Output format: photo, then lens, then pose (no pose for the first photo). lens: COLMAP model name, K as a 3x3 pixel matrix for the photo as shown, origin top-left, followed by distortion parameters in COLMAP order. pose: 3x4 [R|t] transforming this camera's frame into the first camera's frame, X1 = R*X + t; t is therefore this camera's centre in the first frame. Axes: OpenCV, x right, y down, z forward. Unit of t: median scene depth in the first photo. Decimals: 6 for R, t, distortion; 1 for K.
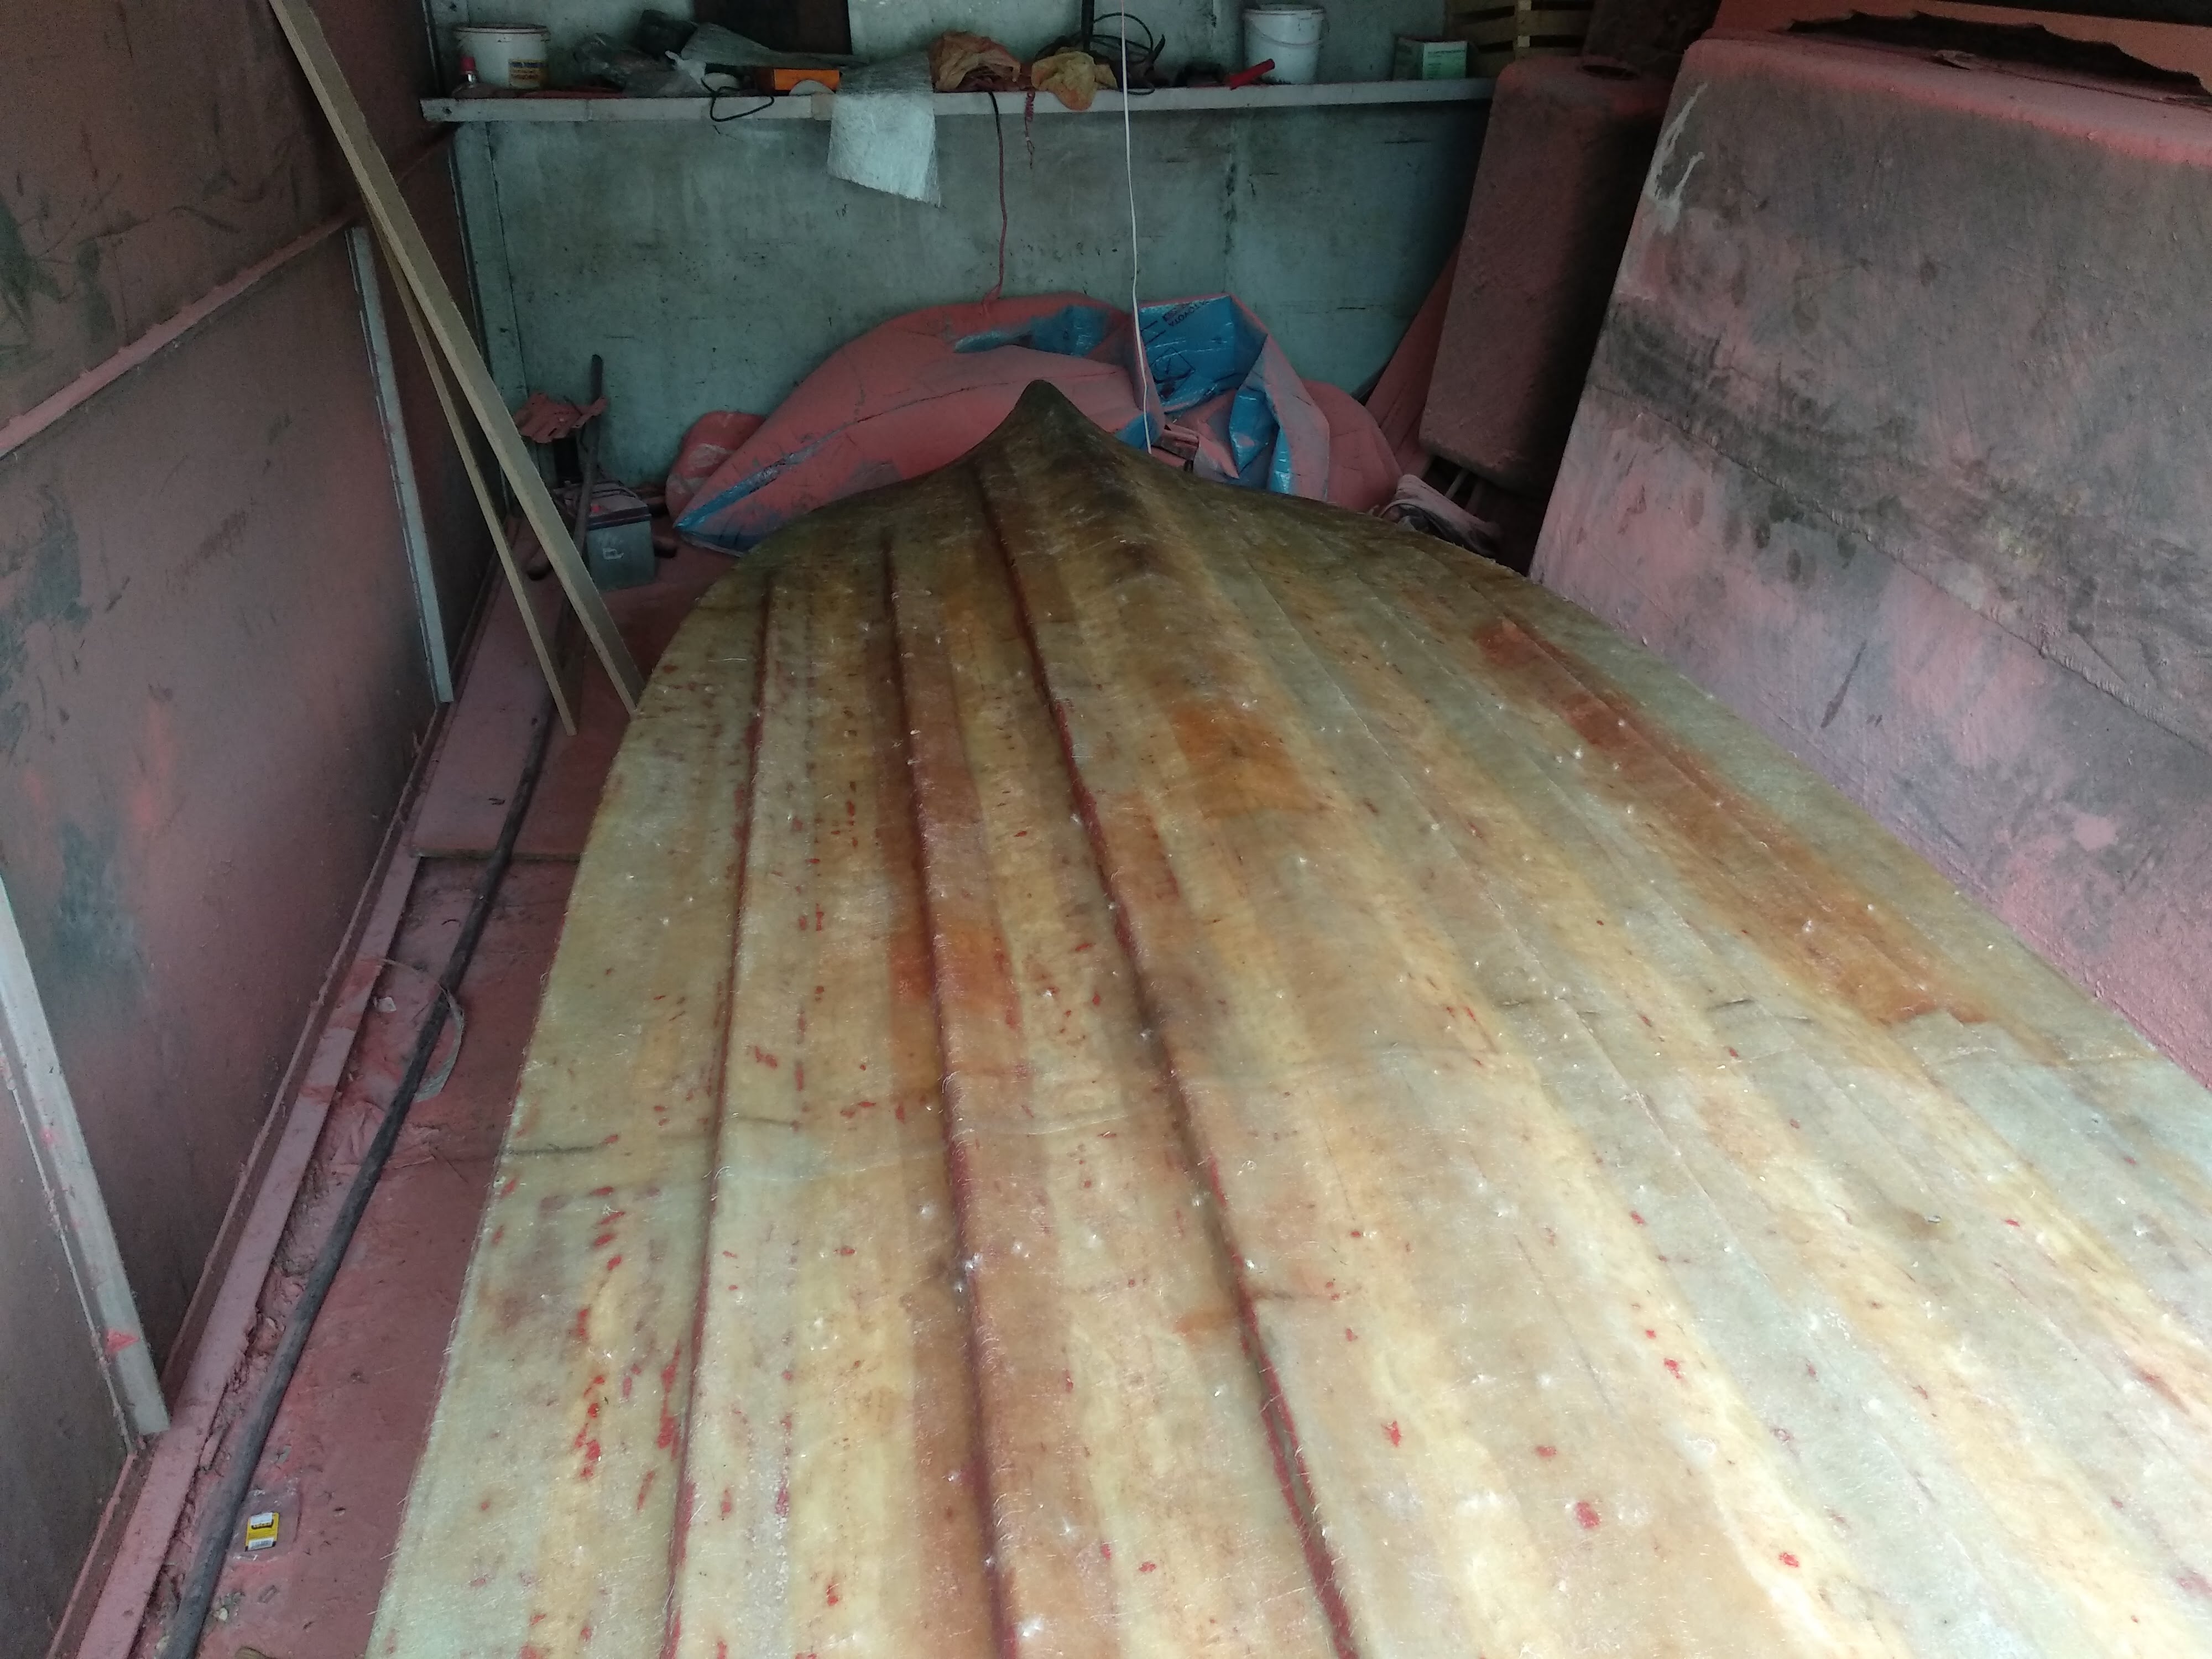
lens RADIAL K [[1698.0, 0, 1106.0], [0, 1698.0, 829.5], [0, 0, 1]] dist [0.050311, -0.071036]
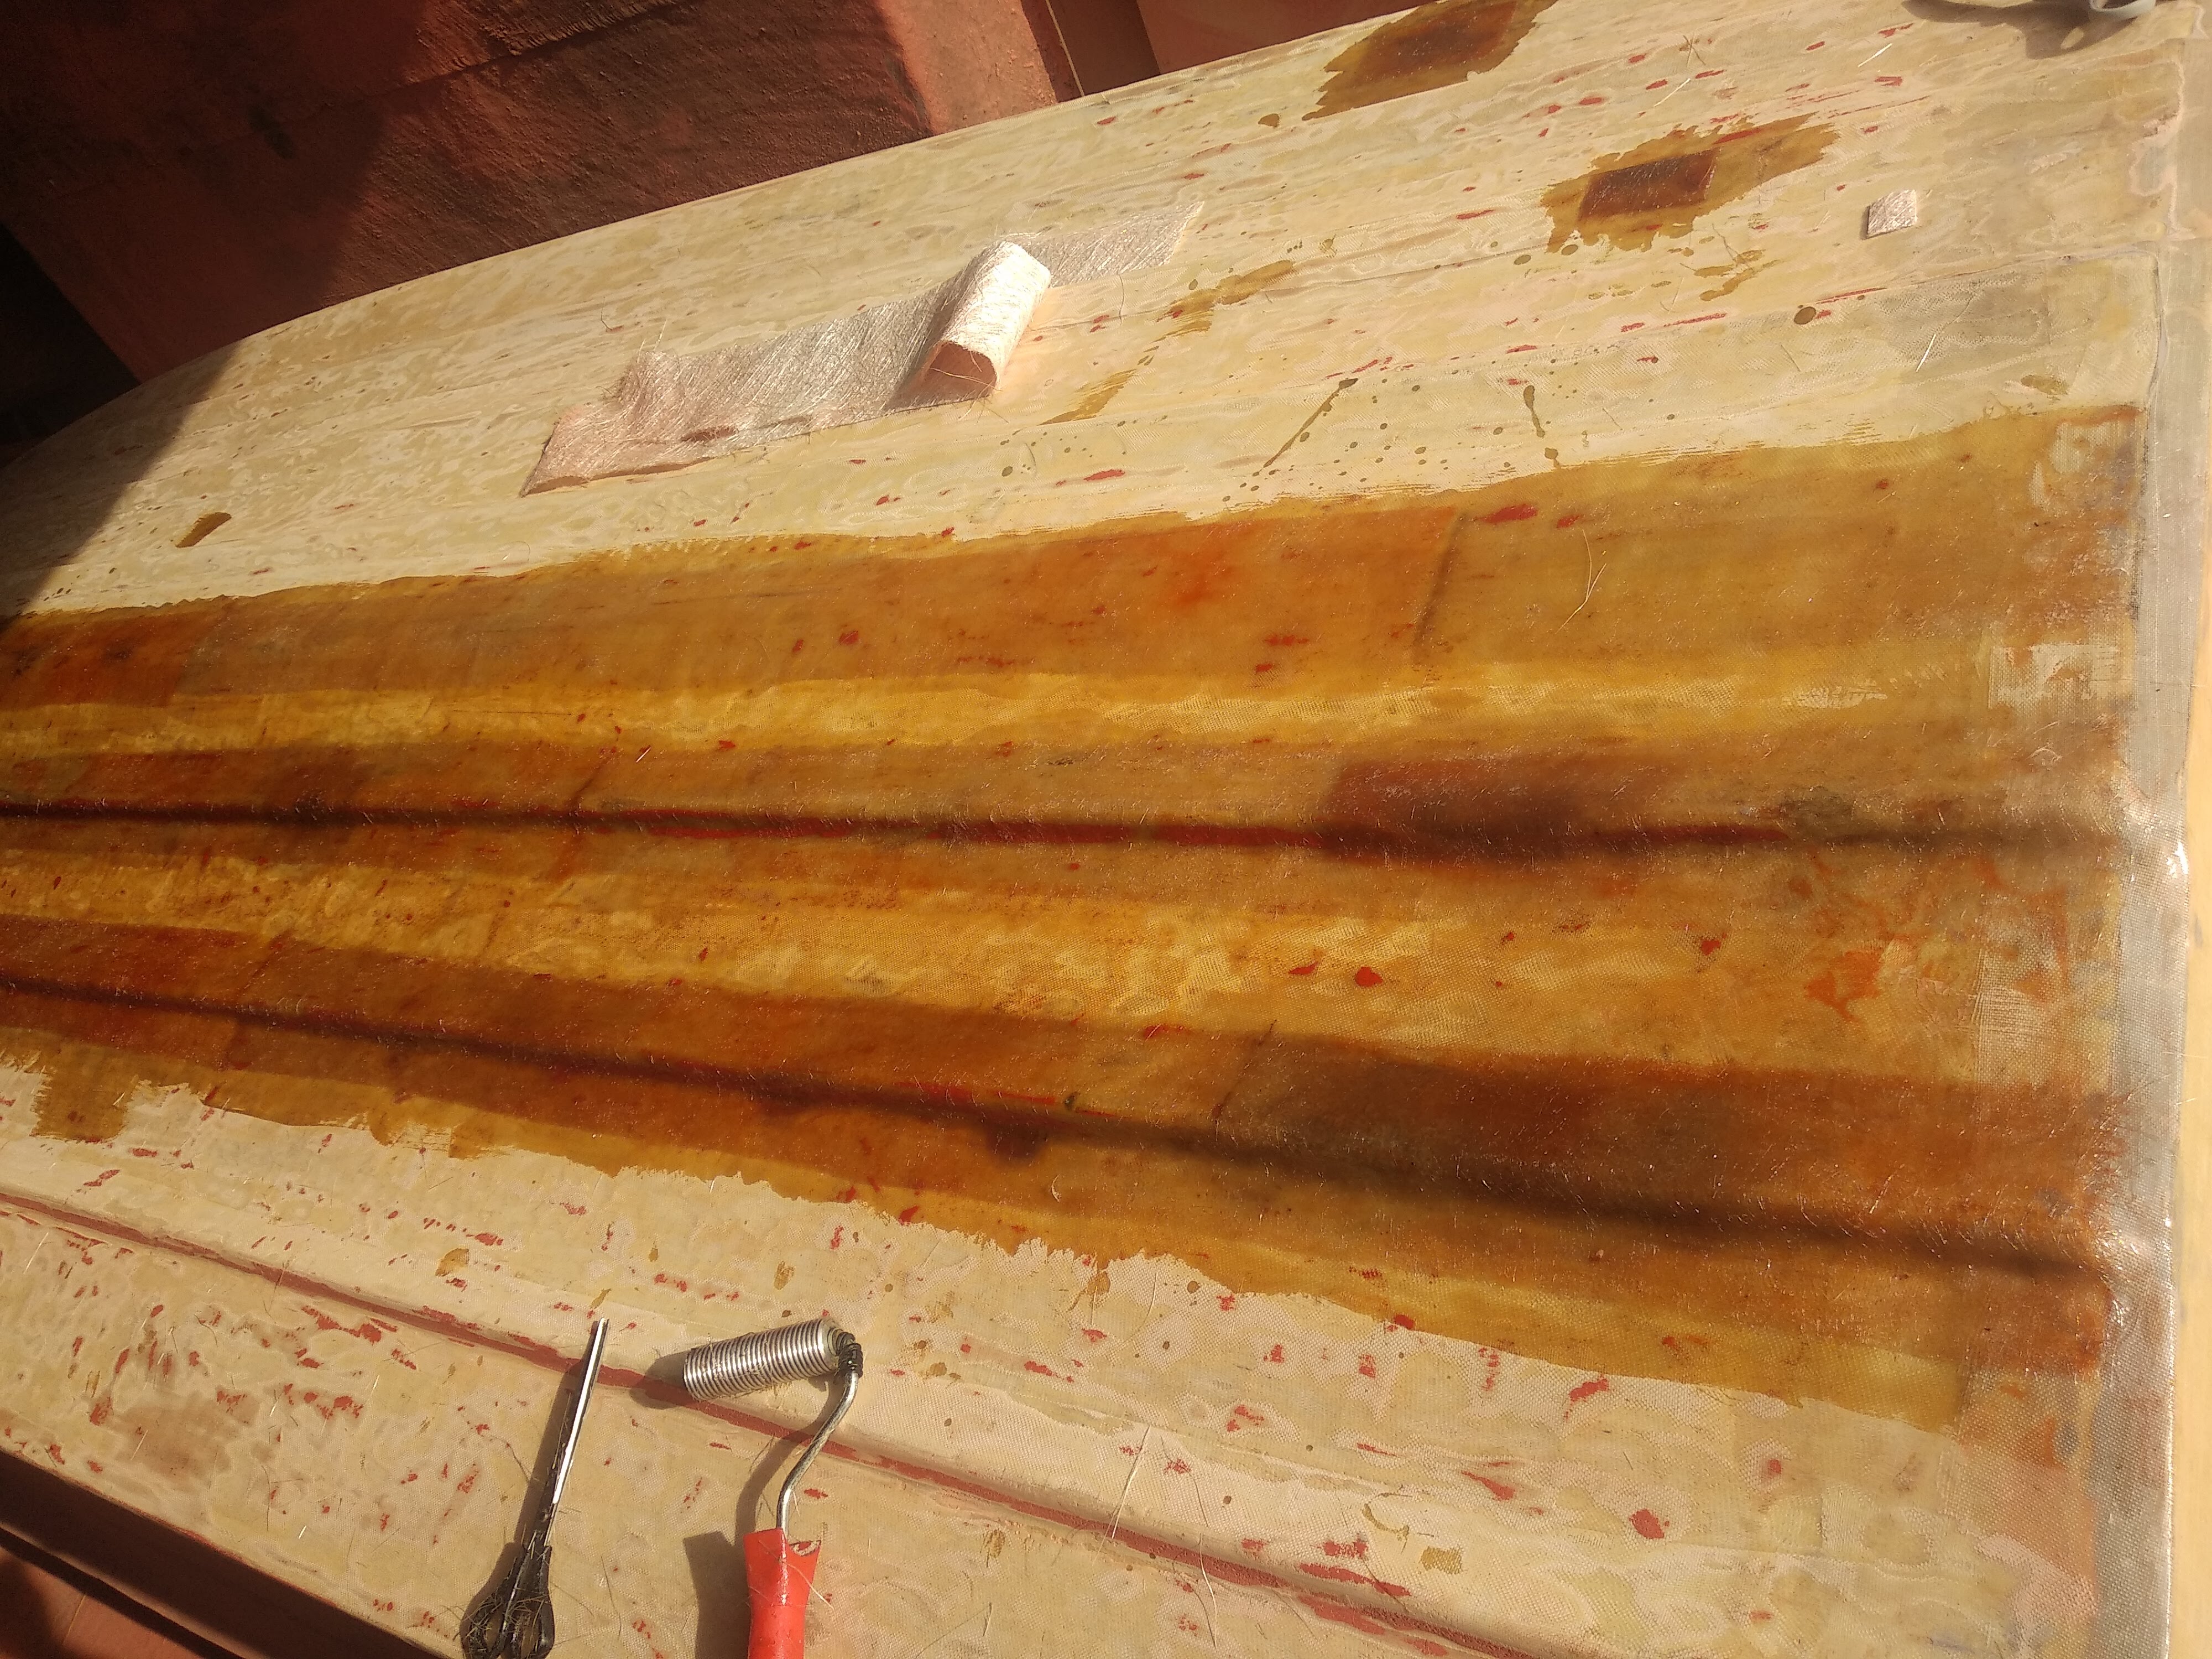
lens RADIAL K [[1698.0, 0, 1106.0], [0, 1698.0, 829.5], [0, 0, 1]] dist [0.050311, -0.071036]
pose [[0.435380, -0.828120, 0.353074, -0.085495], [0.762881, 0.547618, 0.343696, 0.081695], [-0.477971, 0.119715, 0.870179, -0.072876]]
